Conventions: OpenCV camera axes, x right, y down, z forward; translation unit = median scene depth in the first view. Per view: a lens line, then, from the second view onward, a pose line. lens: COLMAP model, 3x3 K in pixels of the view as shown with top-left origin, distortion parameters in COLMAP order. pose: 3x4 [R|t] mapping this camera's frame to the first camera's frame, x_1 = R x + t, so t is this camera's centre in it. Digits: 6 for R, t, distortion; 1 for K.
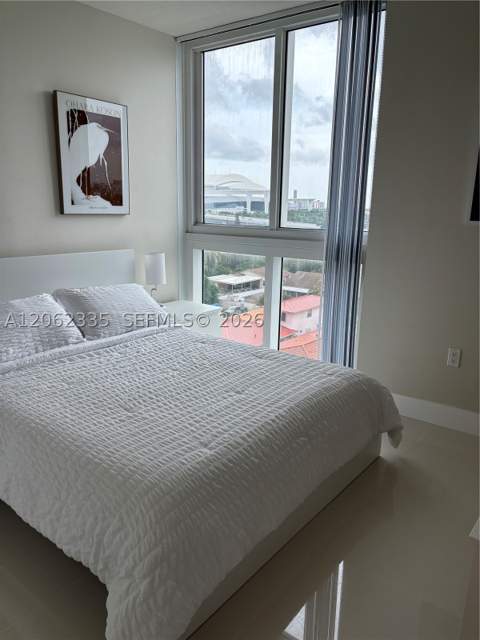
lens RADIAL K [[490.9, 0, 238.9], [0, 490.9, 319.4], [0, 0, 1]] dist [0.013016, -0.028255]
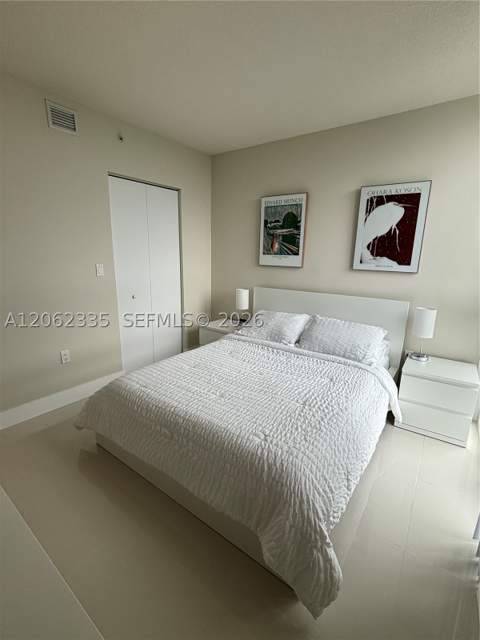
lens RADIAL K [[289.8, 0, 238.7], [0, 289.8, 314.7], [0, 0, 1]] dist [-0.020985, -0.000044]
pose [[0.021708, 0.190859, -0.981377, 0.507258], [-0.243028, 0.953173, 0.179999, -0.153890], [0.969776, 0.234595, 0.067075, 0.626563]]
